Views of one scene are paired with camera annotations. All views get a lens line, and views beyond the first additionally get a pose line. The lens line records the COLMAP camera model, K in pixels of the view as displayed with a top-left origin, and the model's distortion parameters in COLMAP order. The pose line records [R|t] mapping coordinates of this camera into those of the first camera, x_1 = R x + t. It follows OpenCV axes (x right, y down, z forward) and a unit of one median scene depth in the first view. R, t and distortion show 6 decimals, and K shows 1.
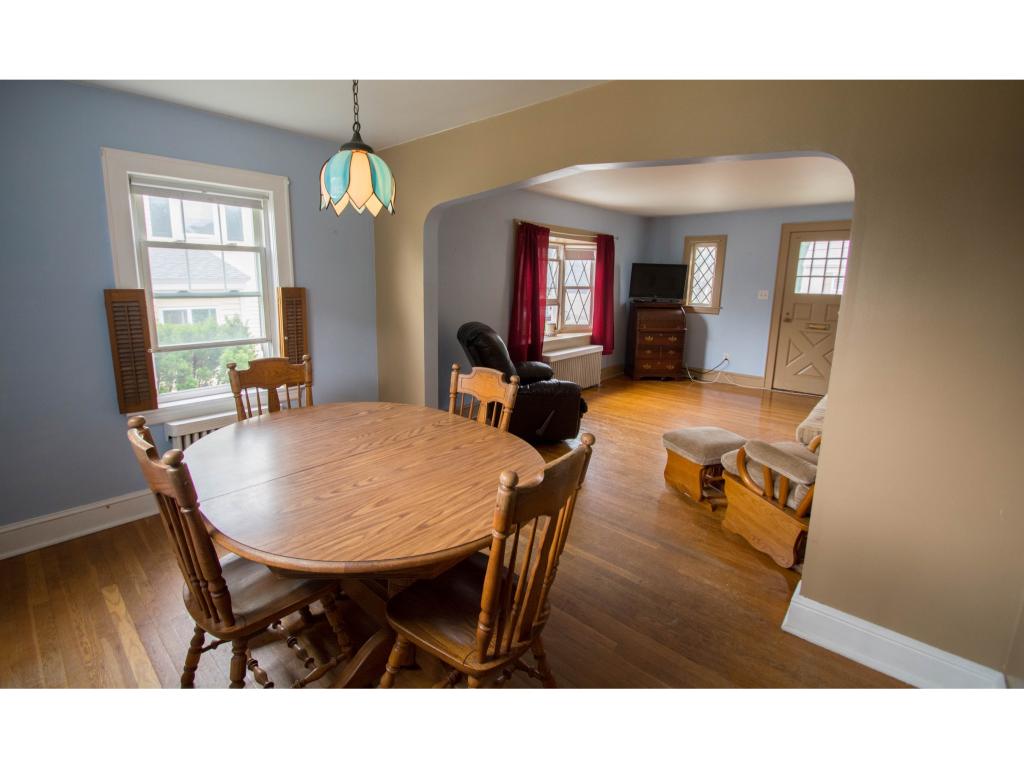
lens RADIAL K [[470.9, 0, 500.4], [0, 470.9, 363.2], [0, 0, 1]] dist [0.013789, -0.016285]
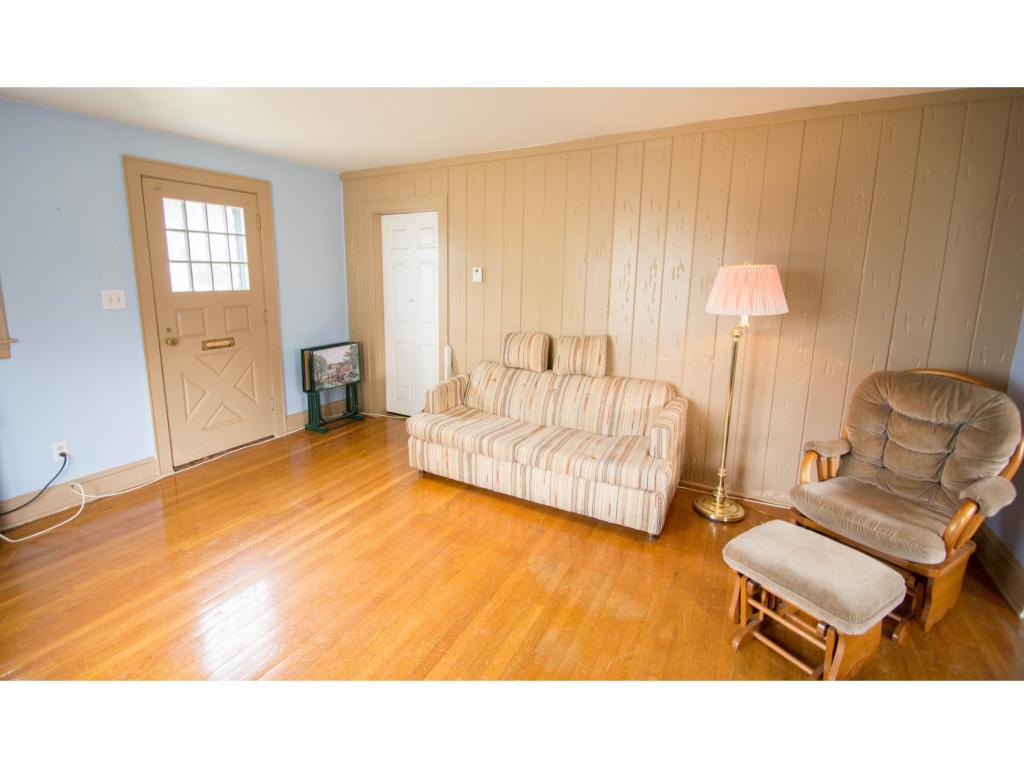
lens RADIAL K [[459.3, 0, 510.2], [0, 459.3, 347.4], [0, 0, 1]] dist [-0.003749, -0.000644]
pose [[-0.223821, -0.177742, 0.958286, 0.022755], [0.162572, 0.962647, 0.216521, -0.266351], [-0.960976, 0.204252, -0.186564, 1.423290]]
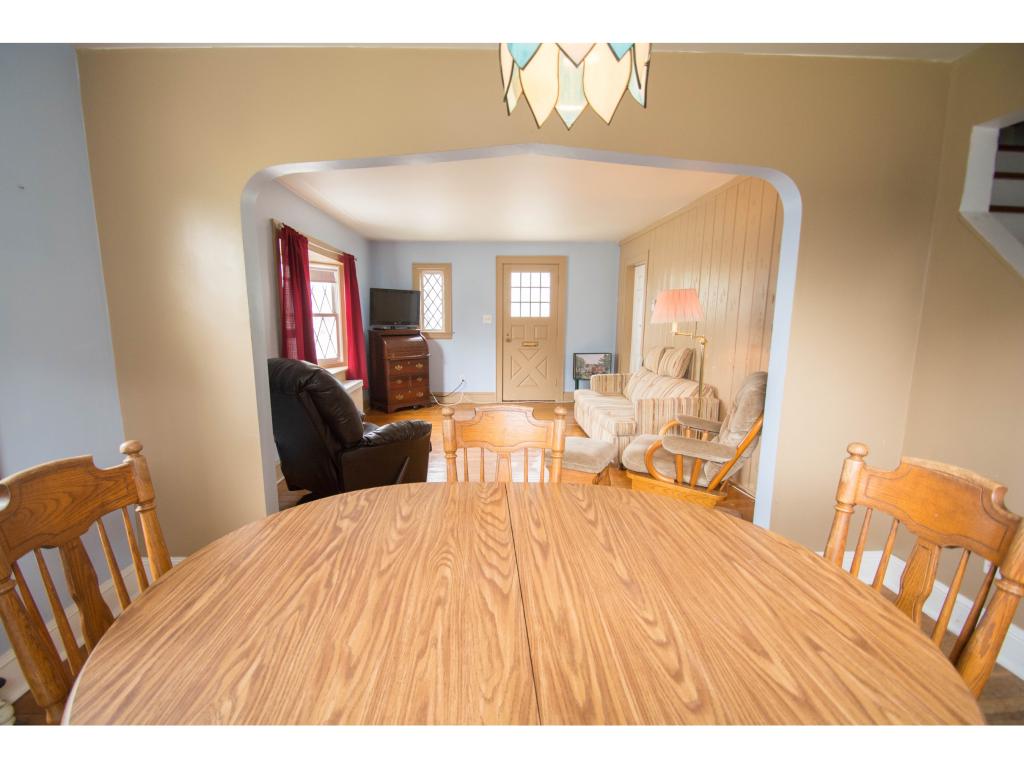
lens RADIAL K [[464.0, 0, 502.8], [0, 464.0, 393.7], [0, 0, 1]] dist [-0.002890, -0.000746]
pose [[0.720918, -0.130200, 0.680680, -0.372667], [0.136912, 0.989593, 0.044284, -0.027161], [-0.679362, 0.061268, 0.731241, 0.371246]]
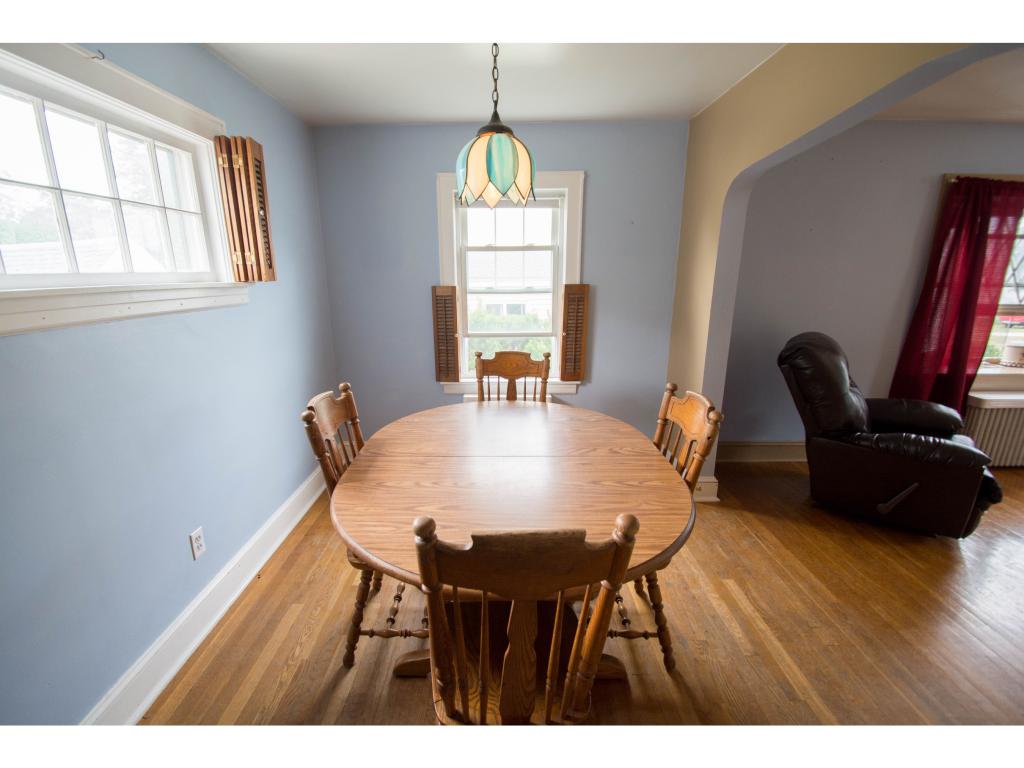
lens RADIAL K [[472.0, 0, 493.4], [0, 472.0, 400.8], [0, 0, 1]] dist [0.001452, 0.000086]
pose [[0.654049, 0.182470, -0.734115, 0.231982], [-0.120021, 0.983210, 0.137453, -0.033178], [0.746870, -0.001792, 0.664968, 0.195349]]
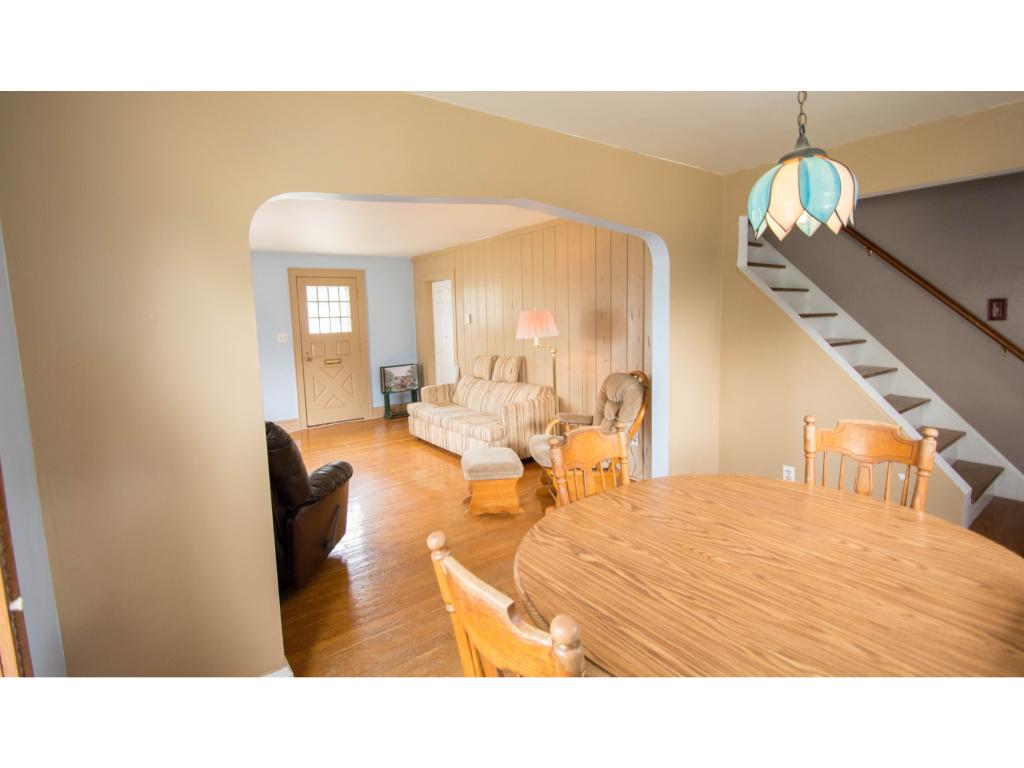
lens RADIAL K [[470.9, 0, 500.4], [0, 470.9, 363.2], [0, 0, 1]] dist [0.013789, -0.016285]
pose [[0.209415, -0.121726, 0.970221, -0.629695], [0.211583, 0.974356, 0.076576, -0.142774], [-0.954661, 0.189246, 0.229799, 0.695538]]
